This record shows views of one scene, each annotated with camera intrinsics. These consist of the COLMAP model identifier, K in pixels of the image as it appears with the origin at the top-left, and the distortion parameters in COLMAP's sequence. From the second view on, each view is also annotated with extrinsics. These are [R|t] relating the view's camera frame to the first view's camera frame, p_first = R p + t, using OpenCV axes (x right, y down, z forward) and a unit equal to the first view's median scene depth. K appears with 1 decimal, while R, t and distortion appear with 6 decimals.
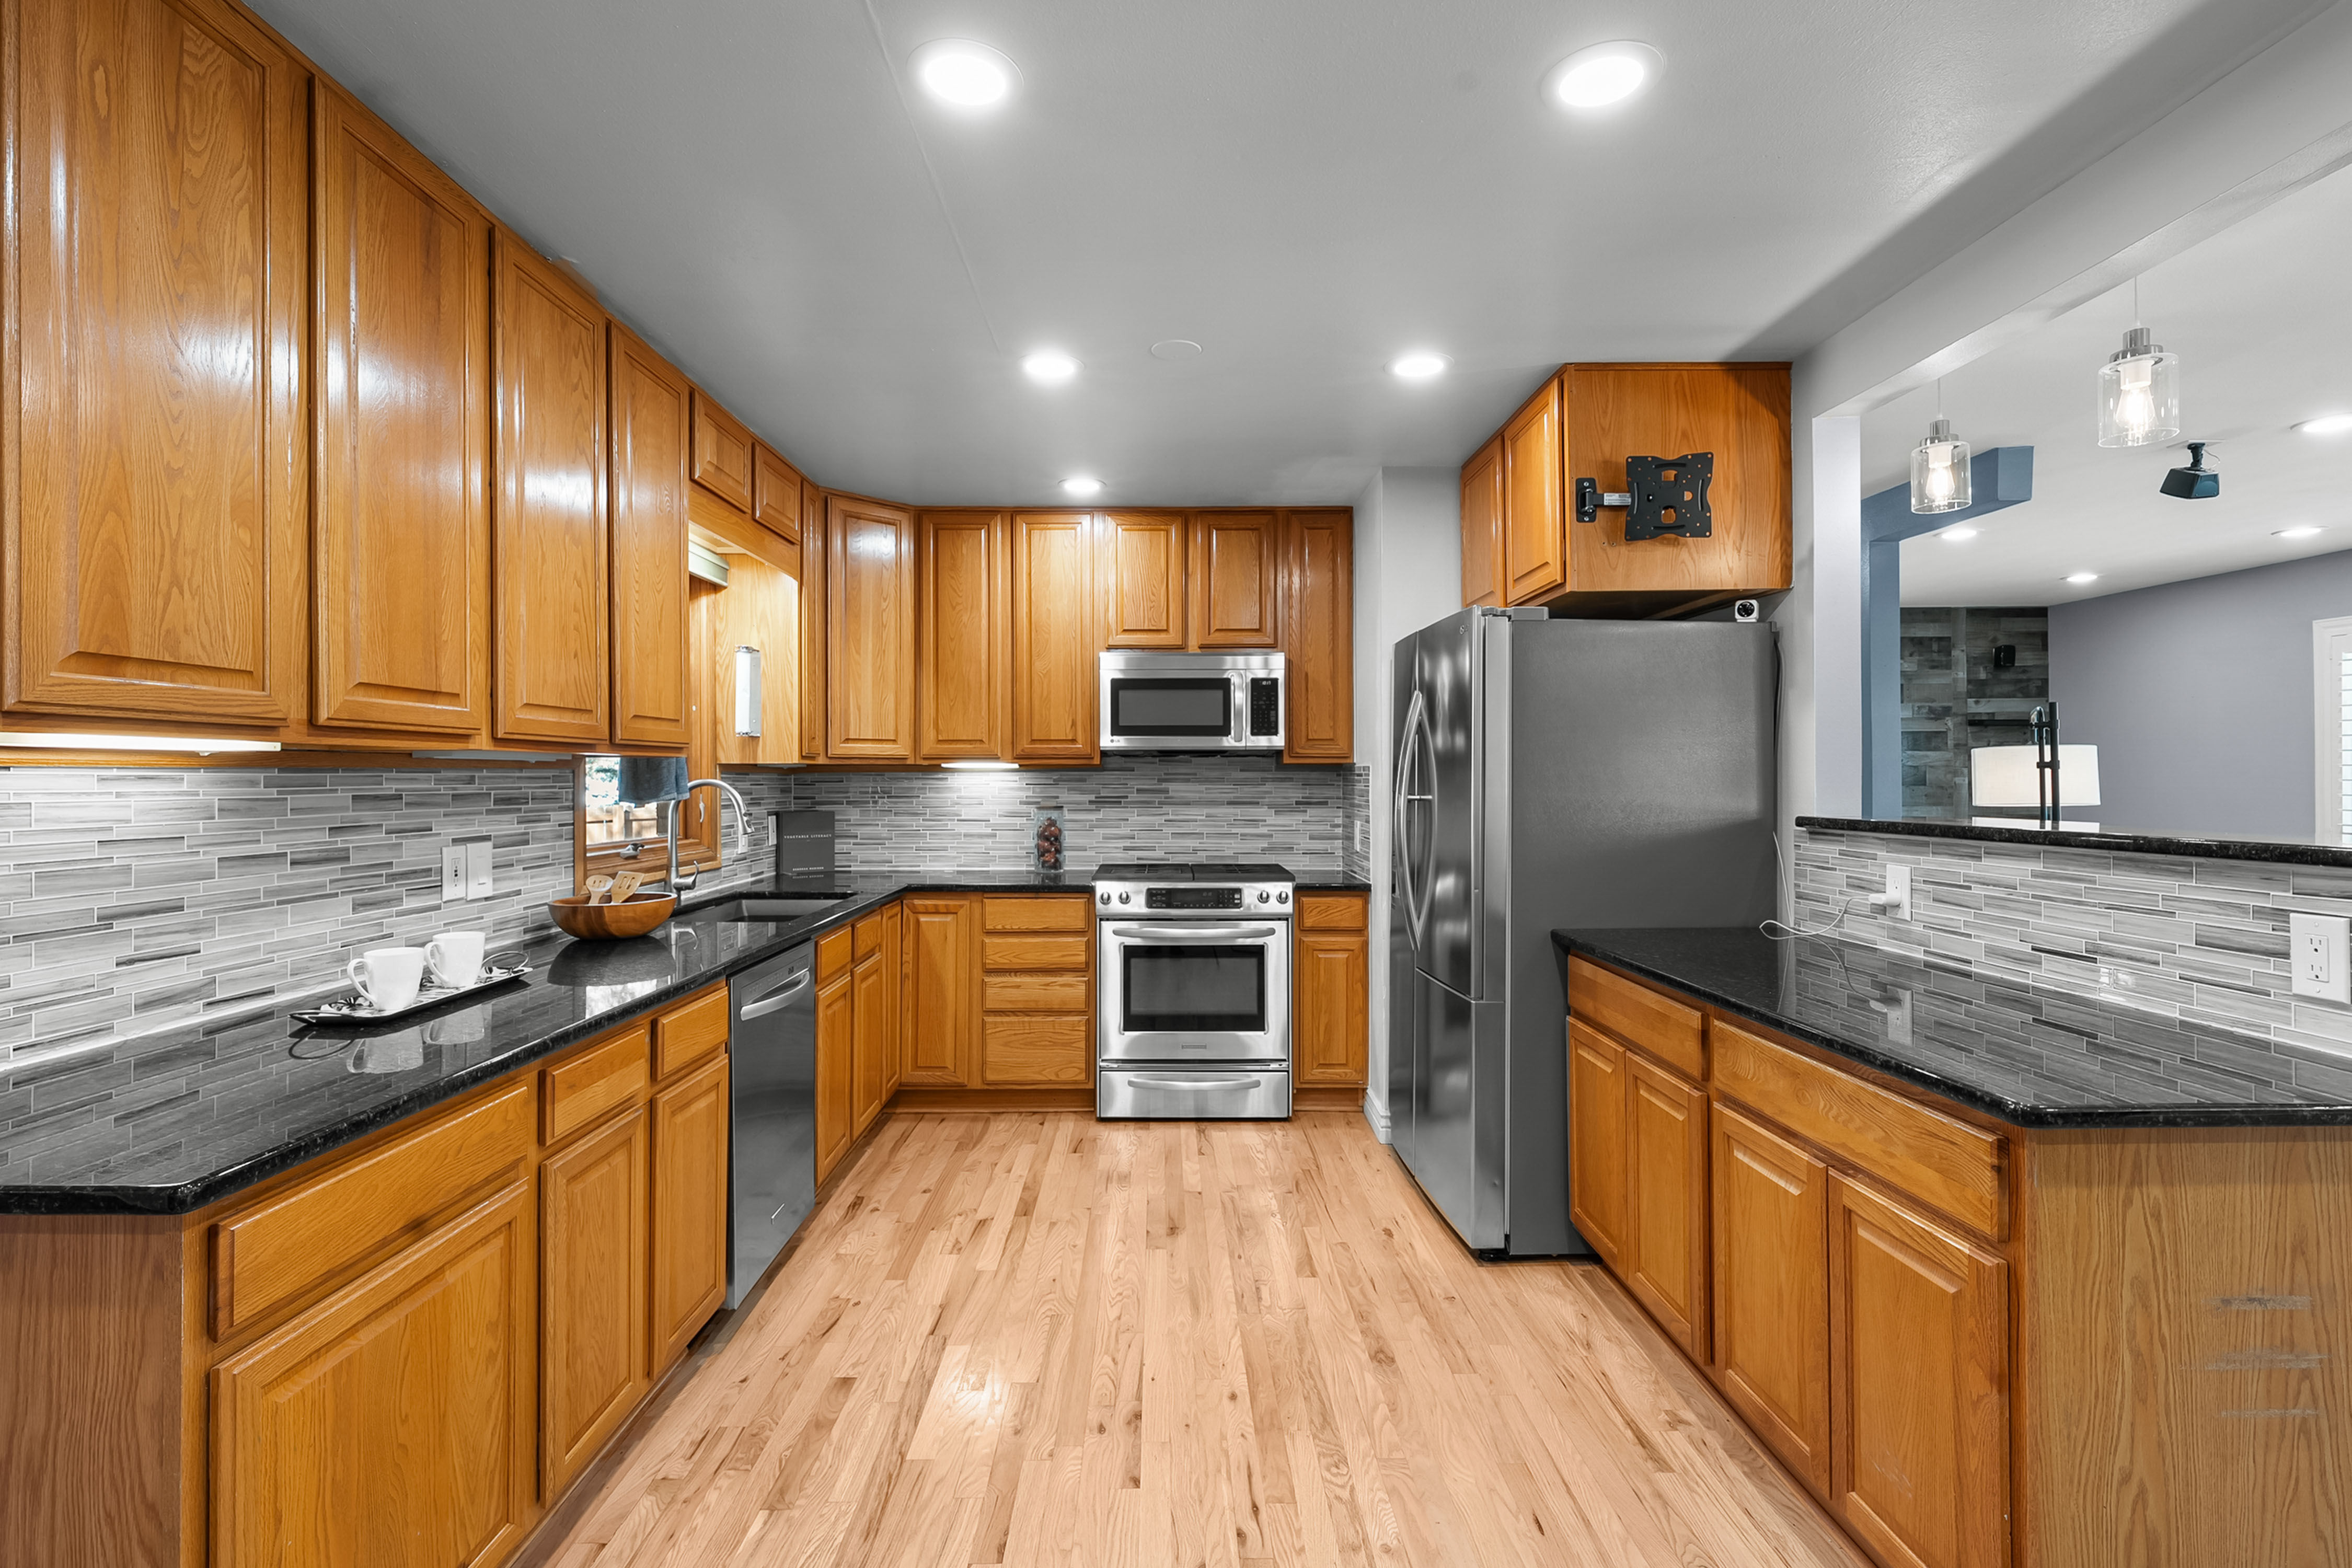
lens RADIAL K [[1088.0, 0, 1229.1], [0, 1088.0, 773.3], [0, 0, 1]] dist [-0.003871, -0.000392]
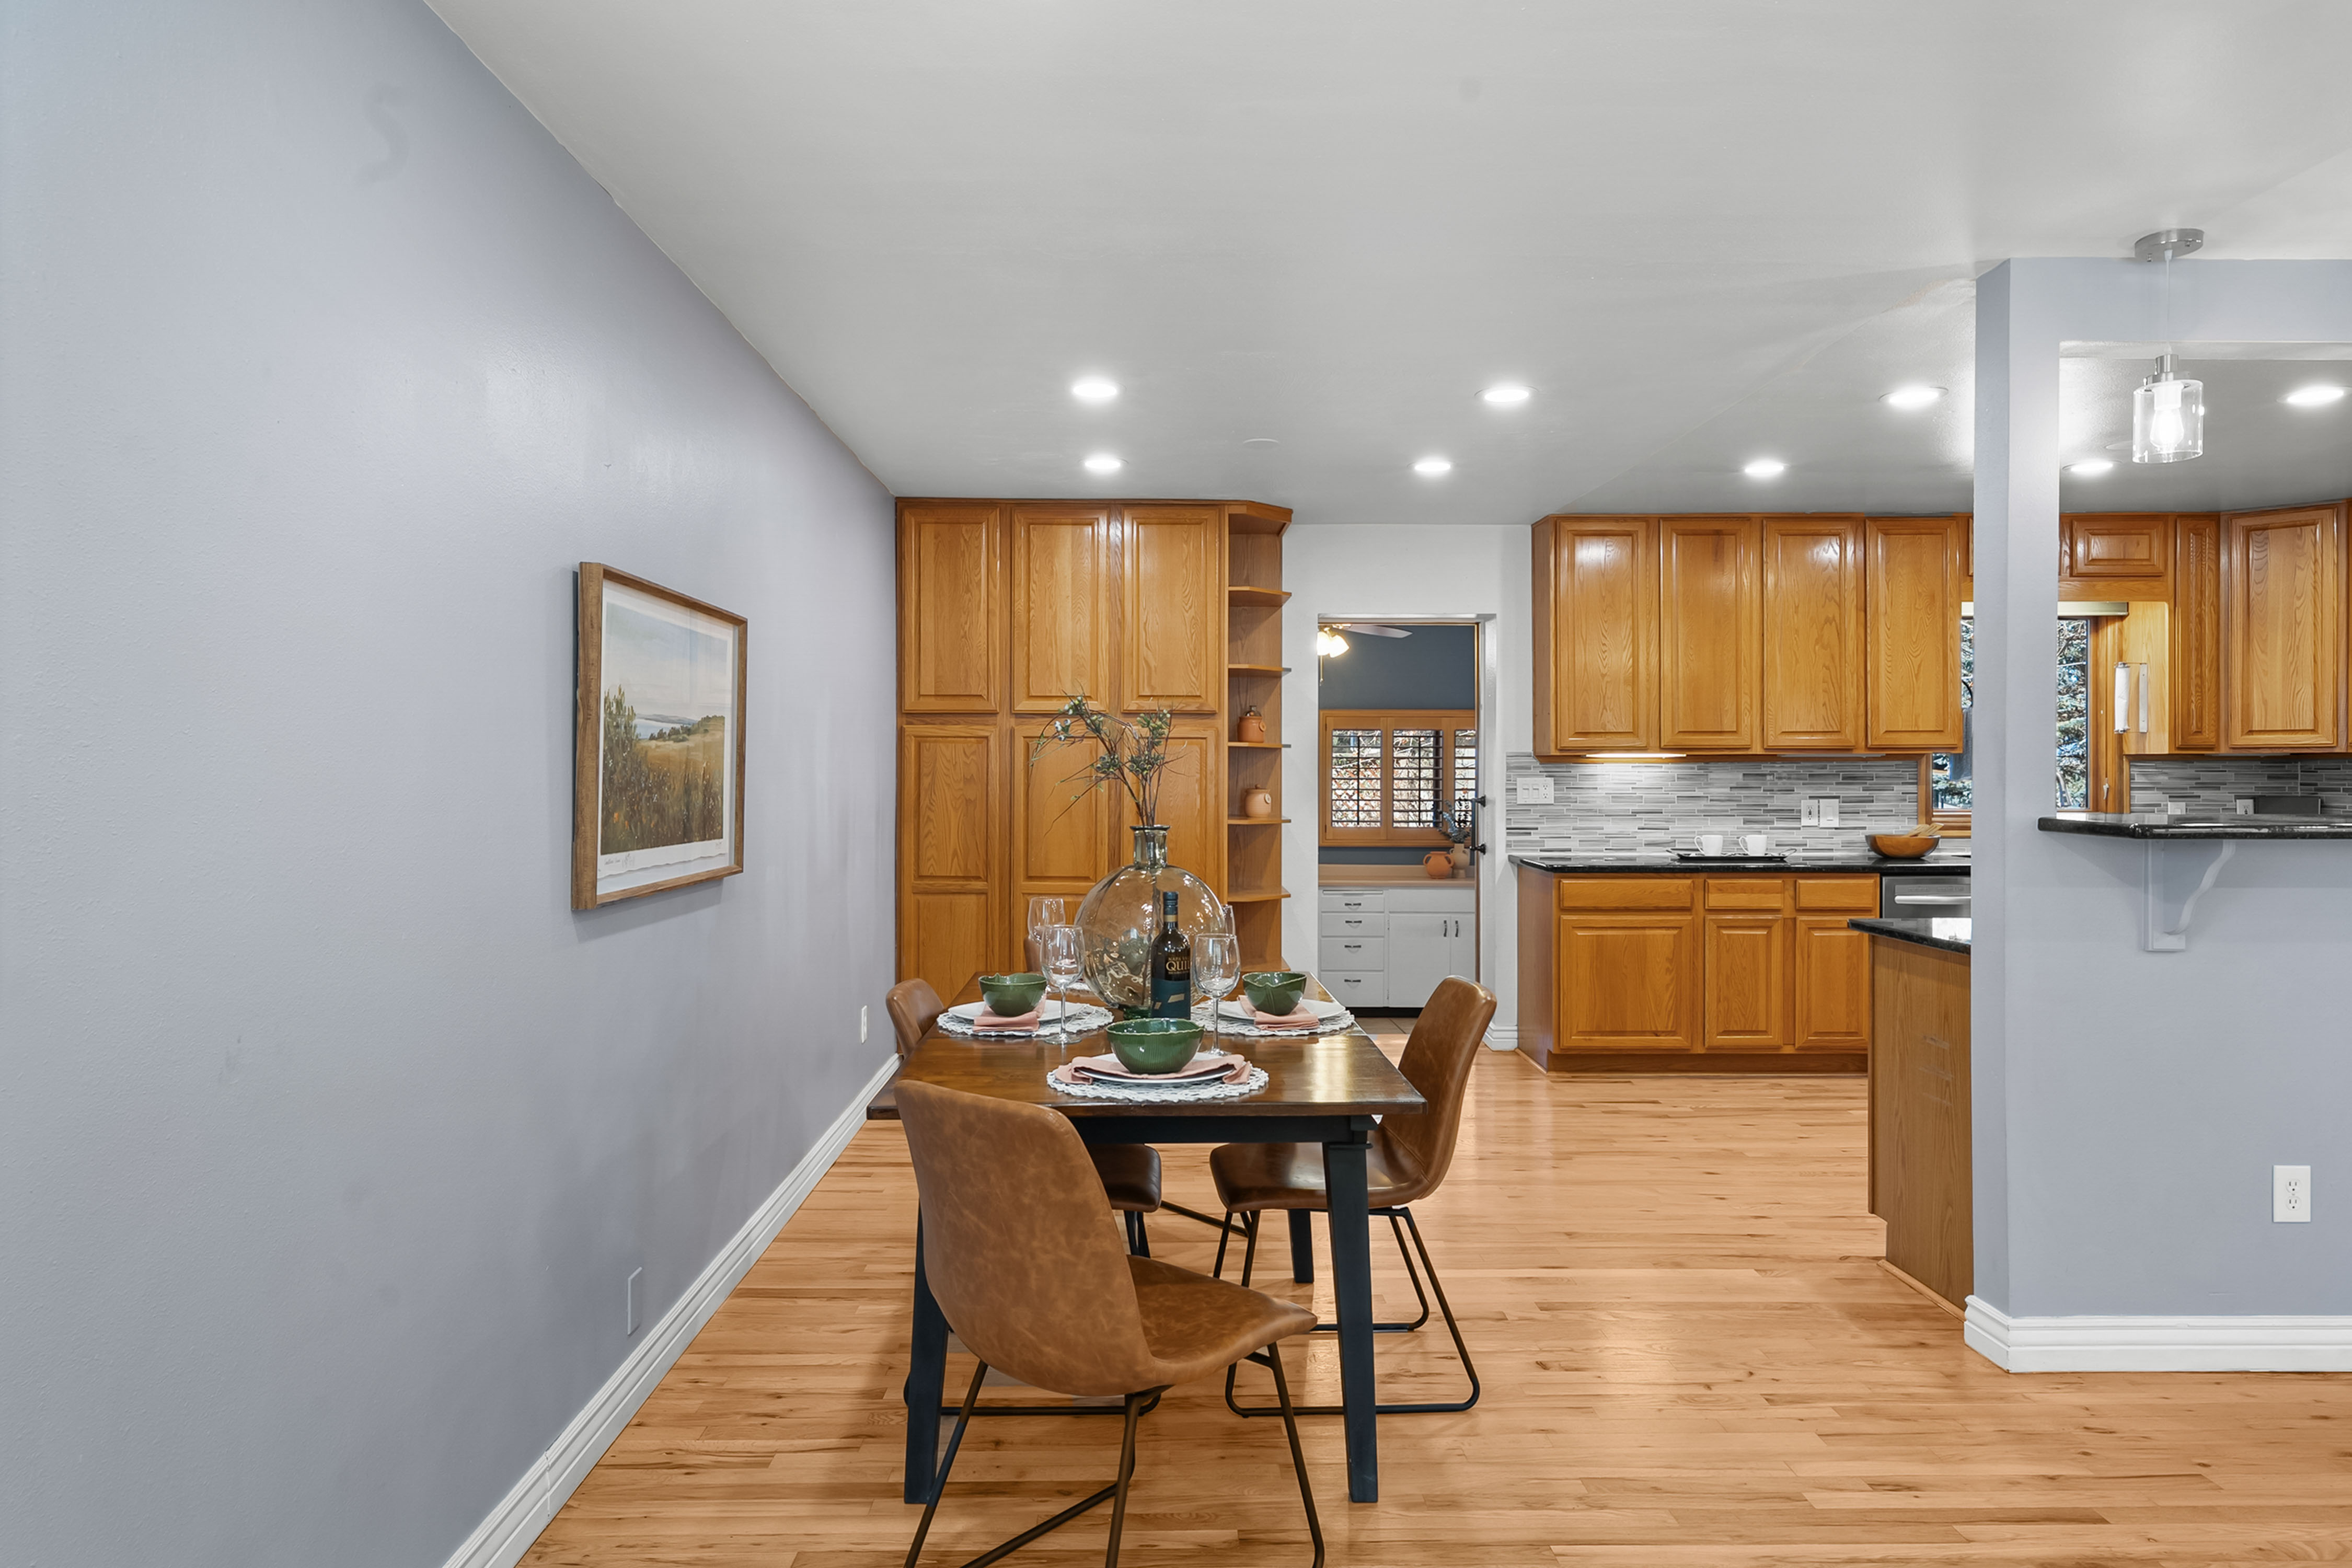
lens RADIAL K [[1405.9, 0, 1157.3], [0, 1405.9, 771.8], [0, 0, 1]] dist [0.013723, -0.002385]
pose [[-0.003008, 0.007573, -0.999967, 1.271286], [0.006016, 0.999953, 0.007555, -0.008071], [0.999977, -0.005993, -0.003054, -0.140119]]
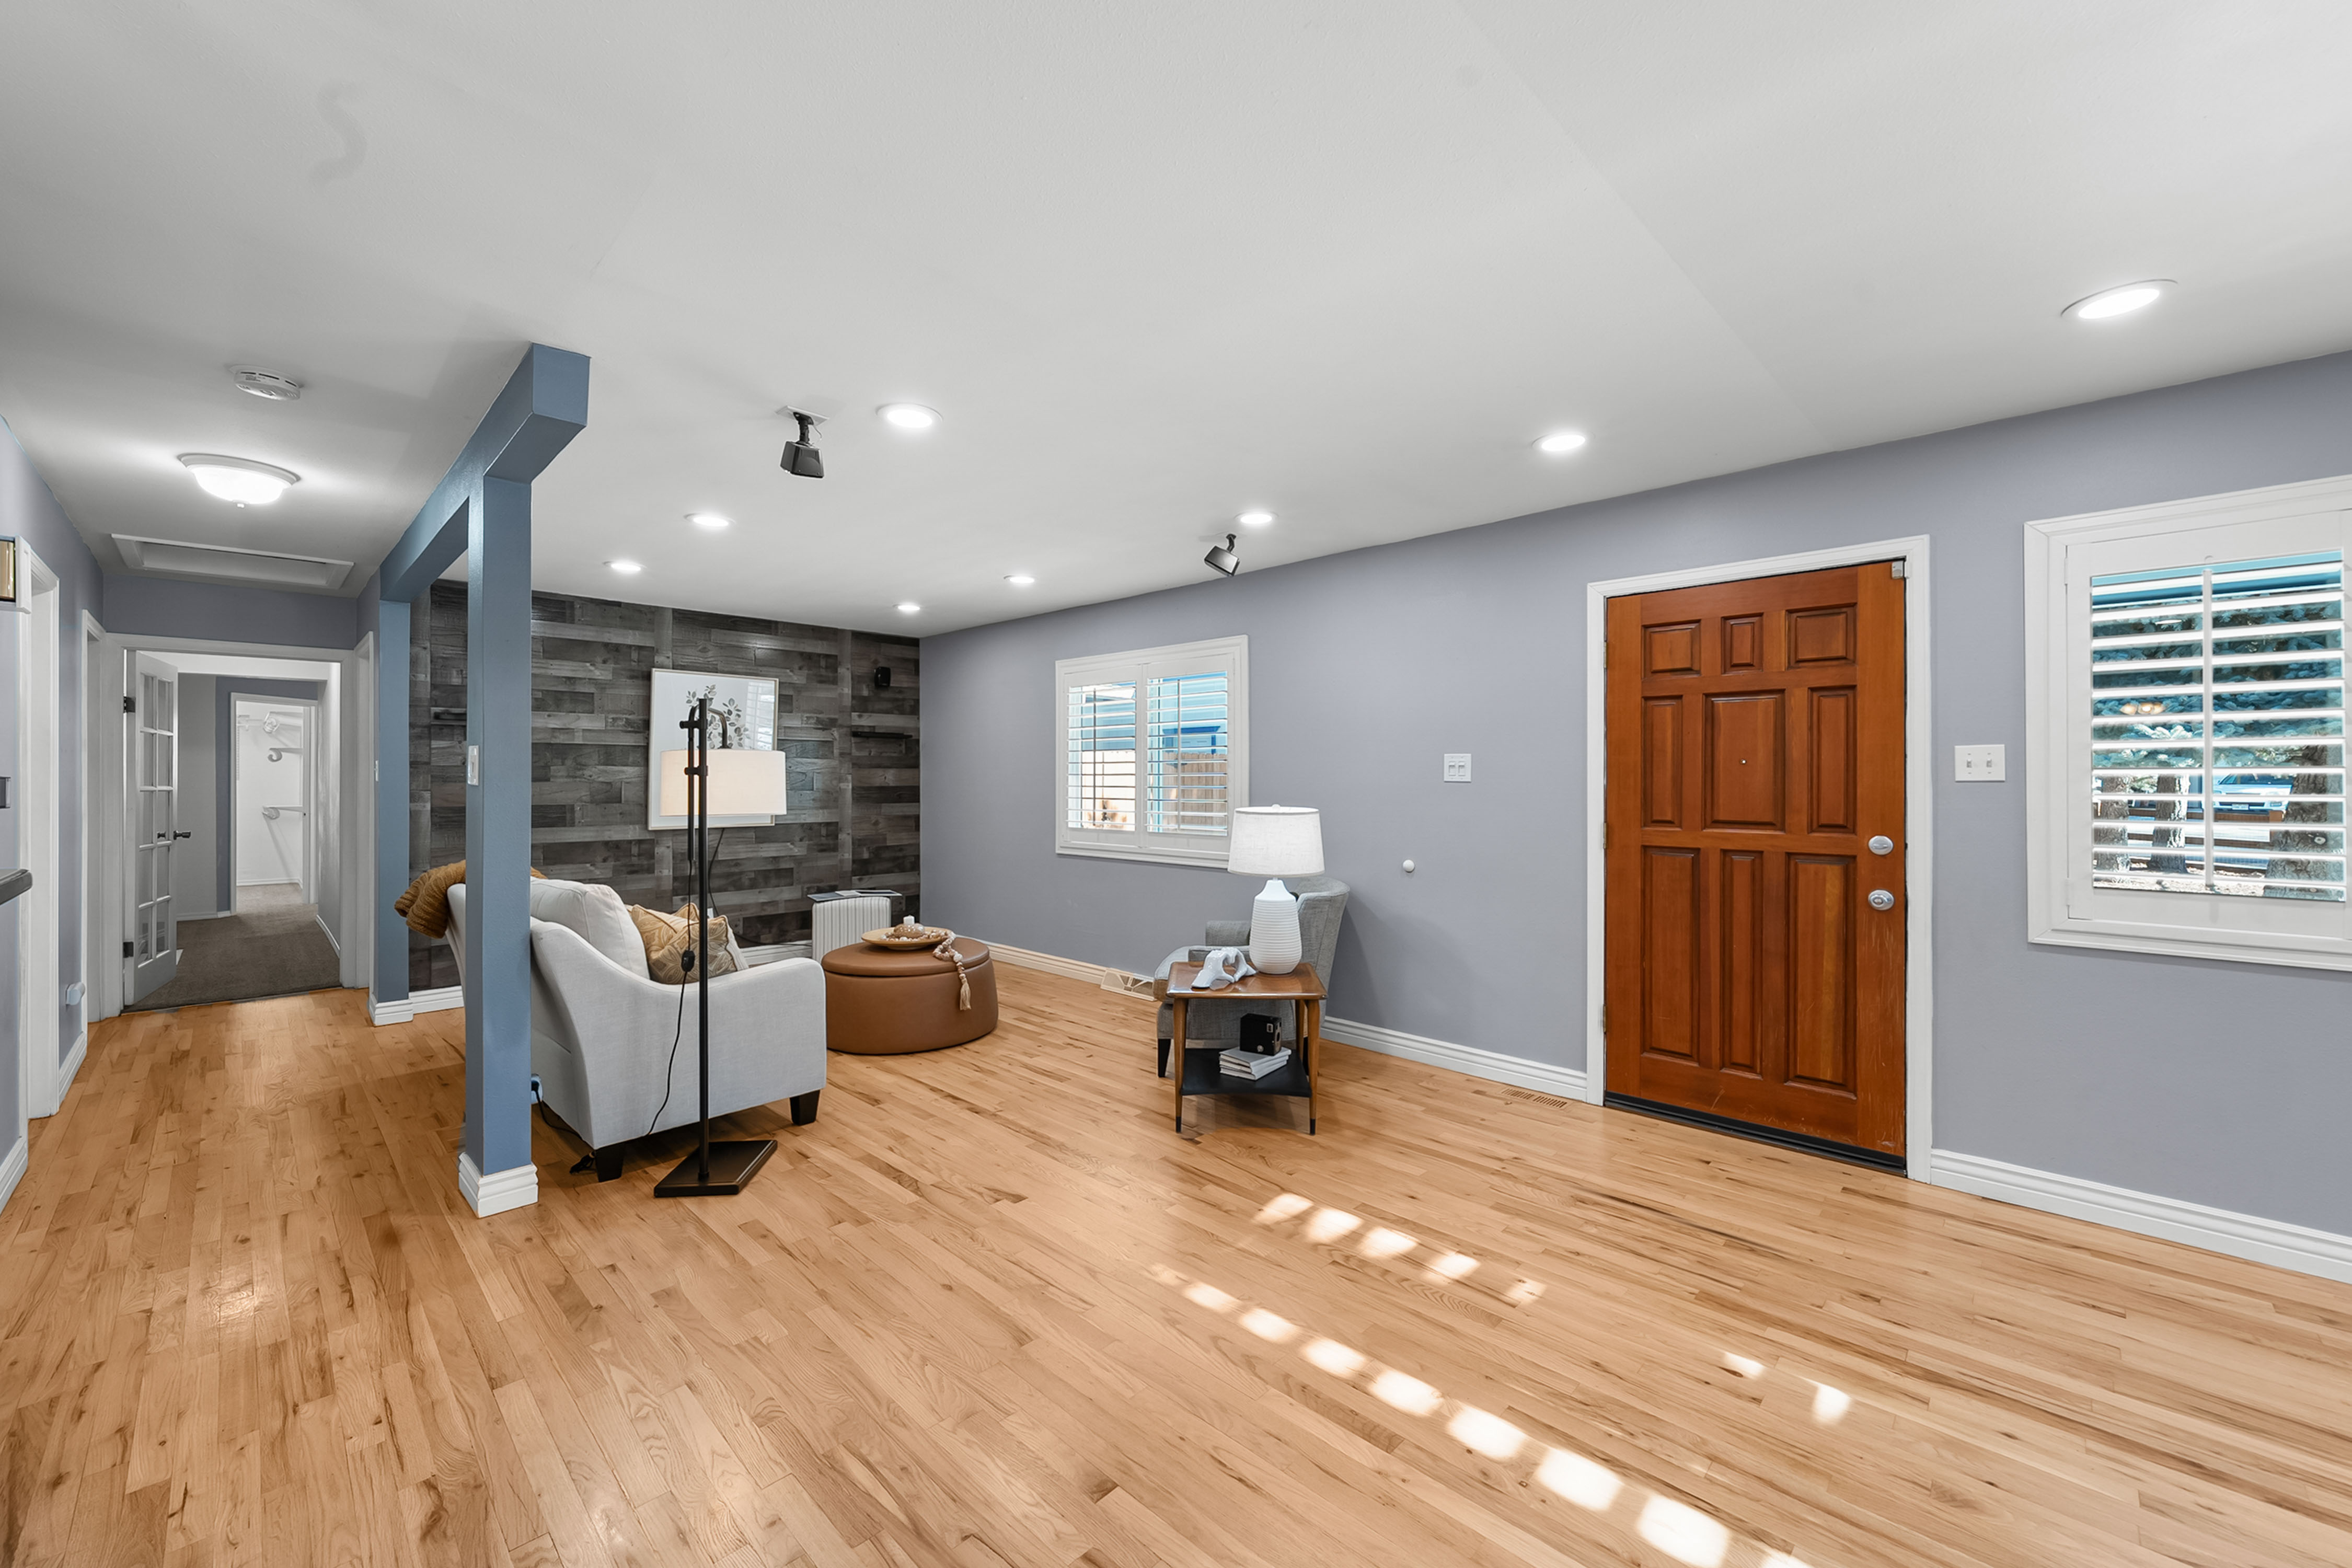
lens RADIAL K [[875.7, 0, 1176.5], [0, 875.7, 780.1], [0, 0, 1]] dist [-0.002217, 0.000049]
pose [[0.715985, 0.004753, 0.698100, 0.596132], [-0.006749, 0.999977, 0.000113, -0.003544], [-0.698084, -0.004792, 0.716000, 0.257013]]
